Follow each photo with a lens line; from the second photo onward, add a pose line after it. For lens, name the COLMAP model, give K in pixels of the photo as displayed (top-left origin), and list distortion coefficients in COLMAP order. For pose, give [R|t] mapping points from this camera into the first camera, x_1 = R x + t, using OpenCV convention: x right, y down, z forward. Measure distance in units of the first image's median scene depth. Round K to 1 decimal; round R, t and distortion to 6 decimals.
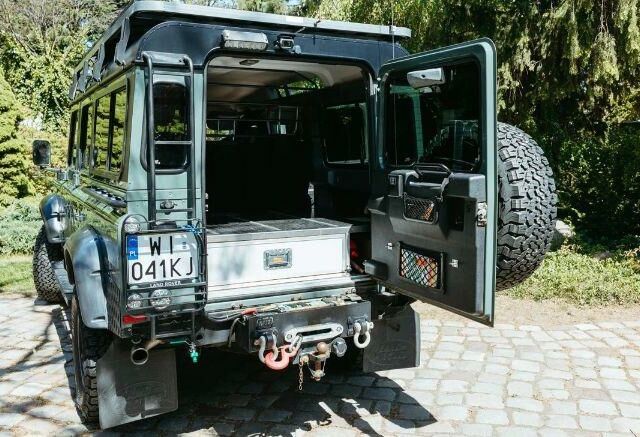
lens RADIAL K [[616.1, 0, 320.0], [0, 616.1, 218.5], [0, 0, 1]] dist [-0.001321, -0.000928]
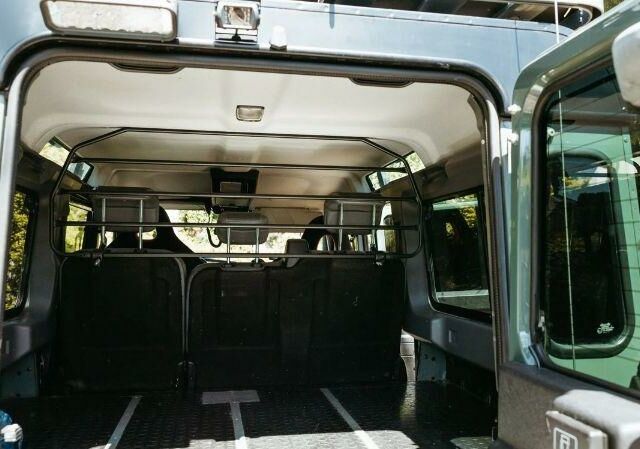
lens RADIAL K [[575.1, 0, 320.0], [0, 575.1, 224.5], [0, 0, 1]] dist [-0.006554, -0.002945]
pose [[0.960835, -0.003802, -0.277096, 0.072699], [-0.040931, 0.986993, -0.155468, -0.096427], [0.274083, 0.160721, 0.948181, 0.611741]]
